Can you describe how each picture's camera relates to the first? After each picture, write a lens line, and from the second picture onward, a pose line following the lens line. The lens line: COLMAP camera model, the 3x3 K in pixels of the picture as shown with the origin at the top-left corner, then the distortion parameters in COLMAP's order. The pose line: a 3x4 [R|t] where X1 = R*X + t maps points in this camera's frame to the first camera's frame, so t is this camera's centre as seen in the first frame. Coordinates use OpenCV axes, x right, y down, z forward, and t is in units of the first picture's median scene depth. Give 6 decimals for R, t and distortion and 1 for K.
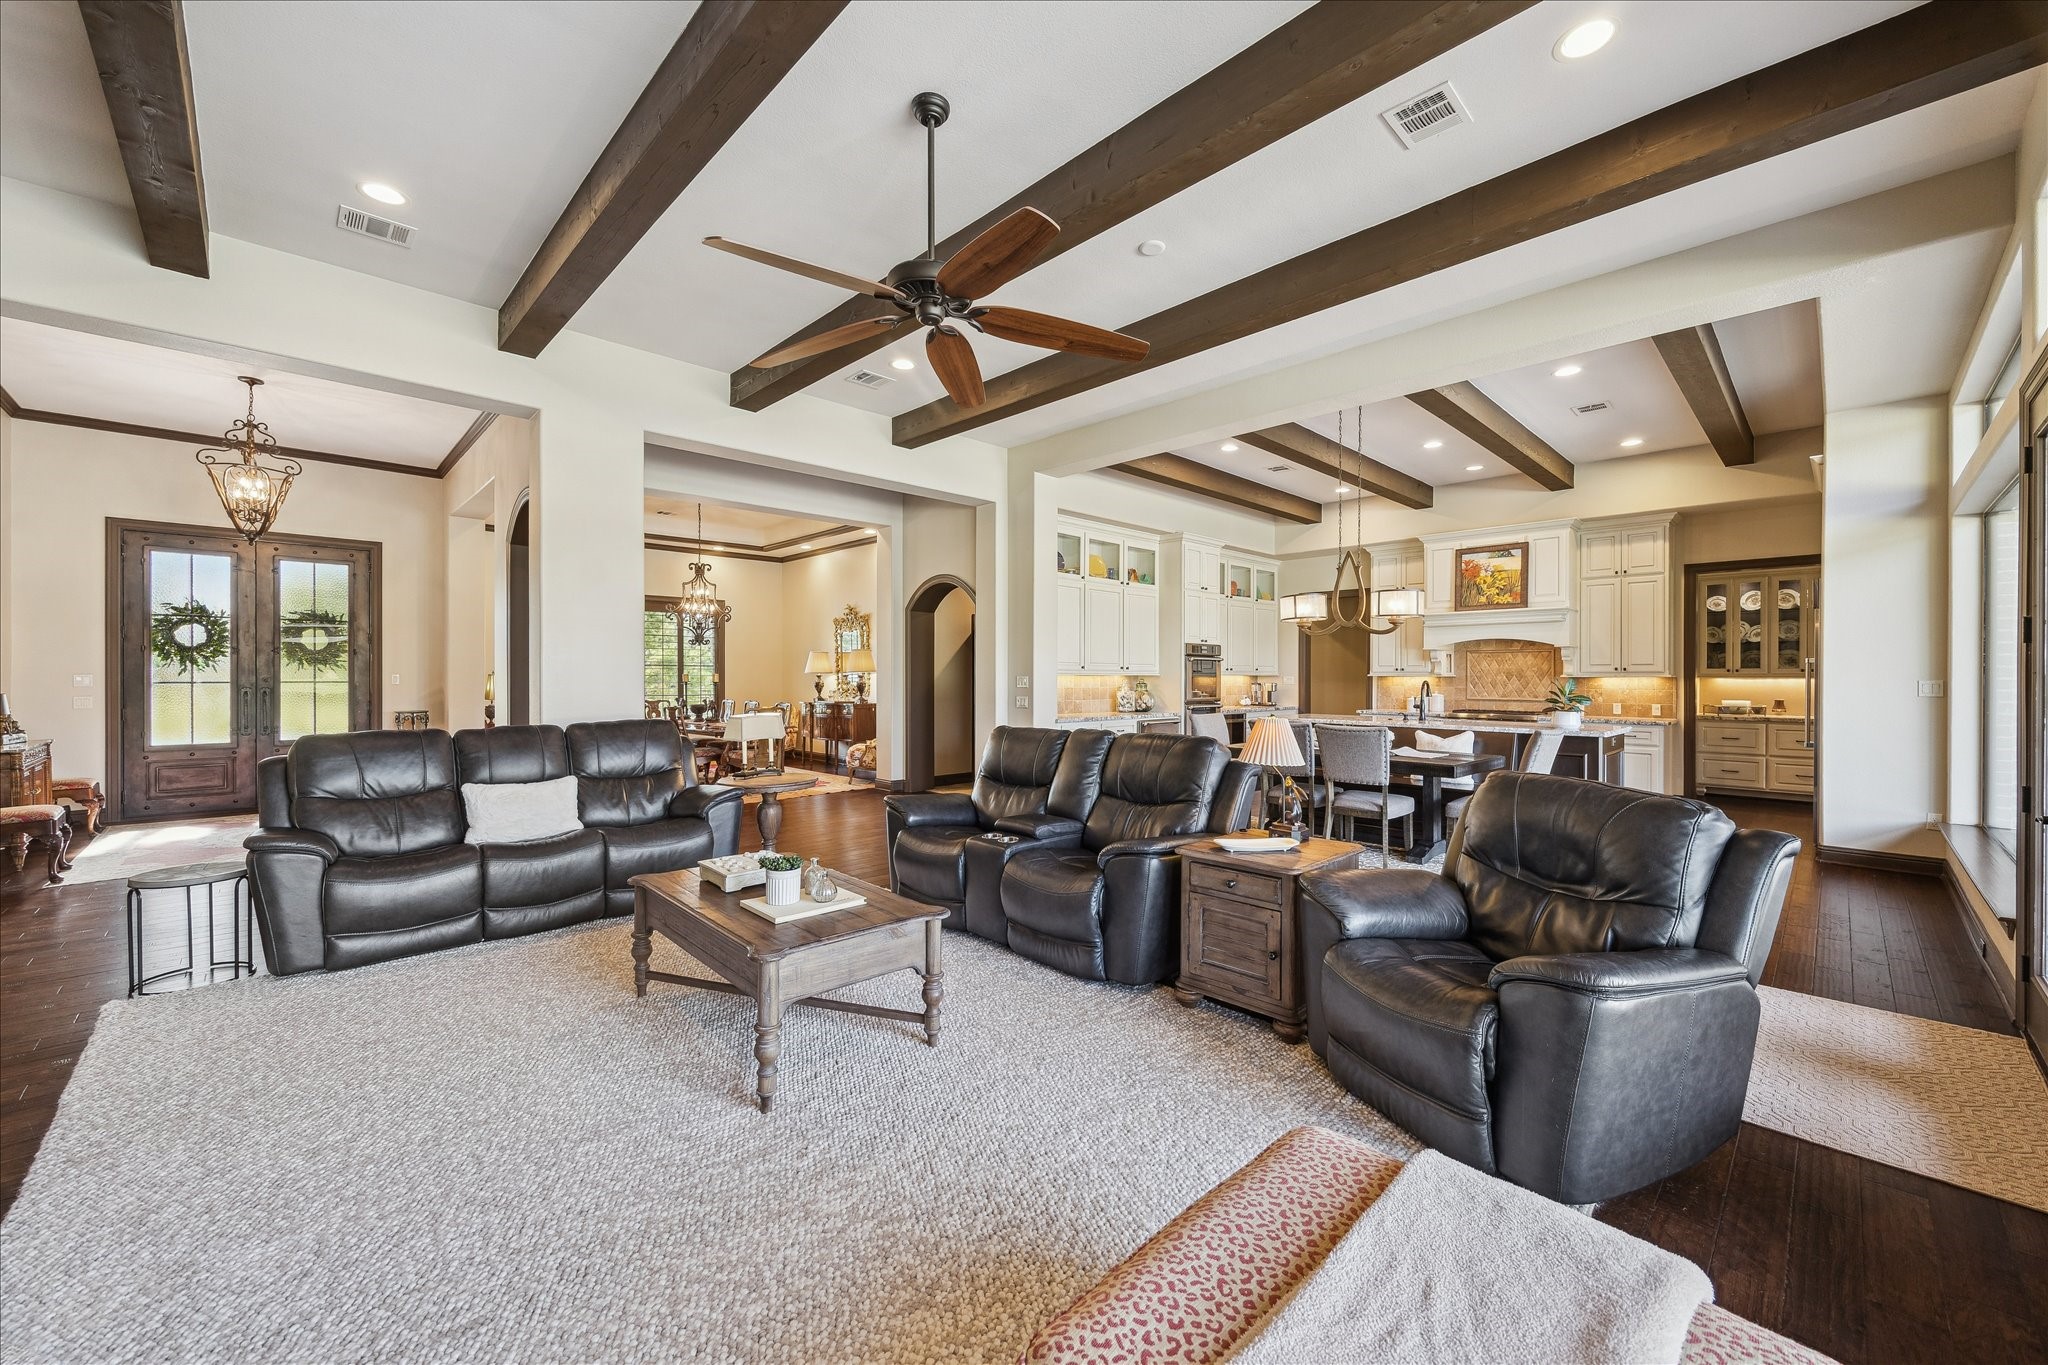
lens RADIAL K [[778.5, 0, 1014.6], [0, 778.5, 675.4], [0, 0, 1]] dist [-0.013557, -0.000448]
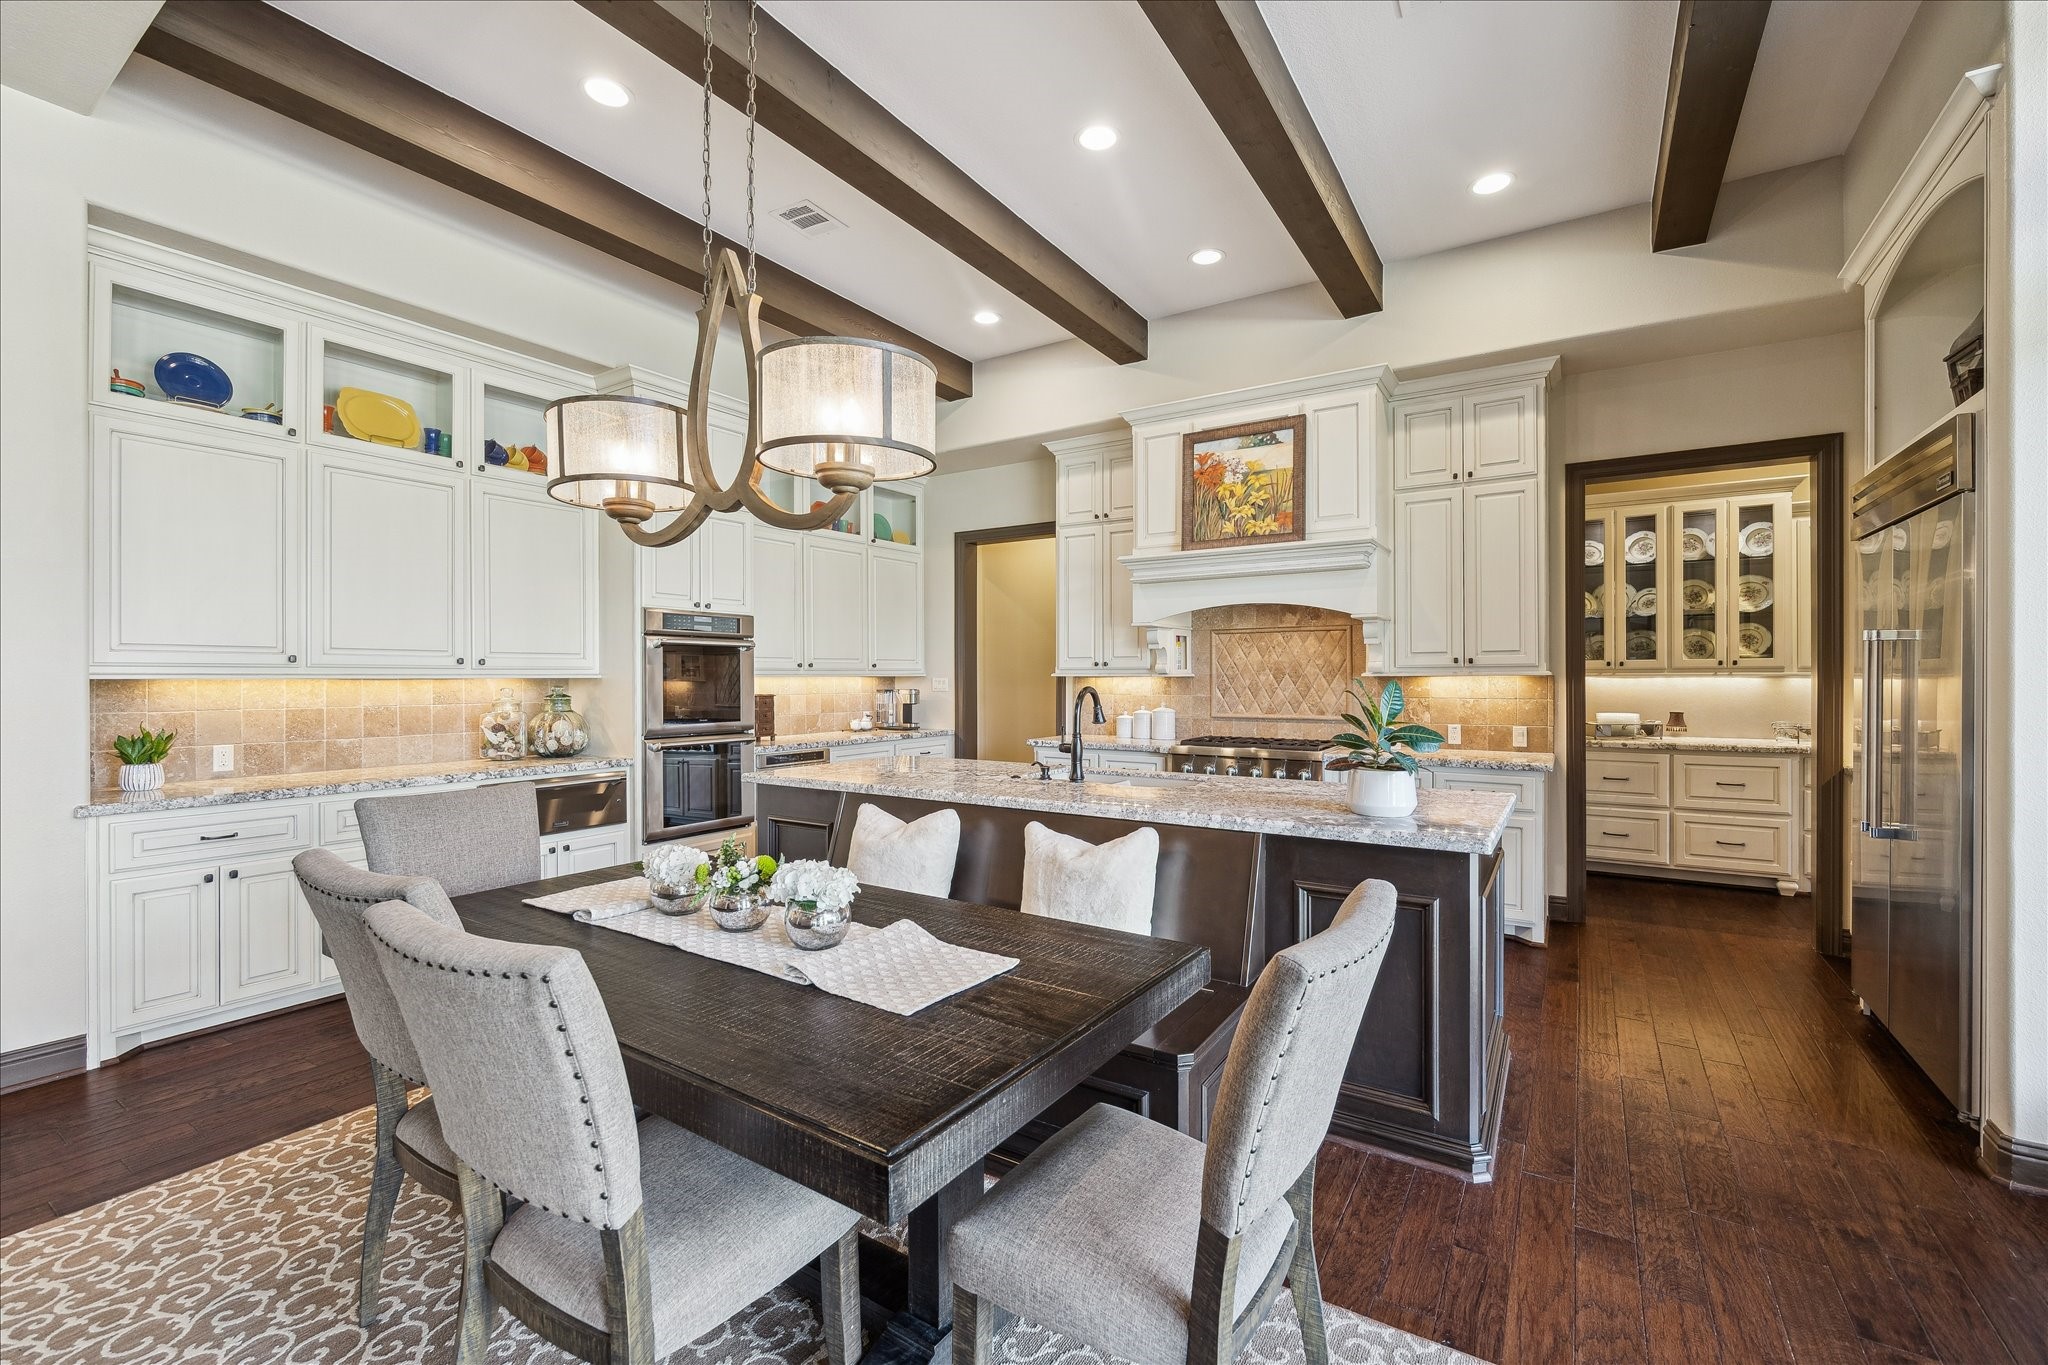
lens RADIAL K [[870.1, 0, 1026.7], [0, 870.1, 676.4], [0, 0, 1]] dist [-0.013169, -0.000284]
pose [[0.967978, -0.005497, 0.250974, 0.332079], [0.005752, 0.999983, -0.000283, 0.001173], [-0.250968, 0.001717, 0.967994, 0.478064]]
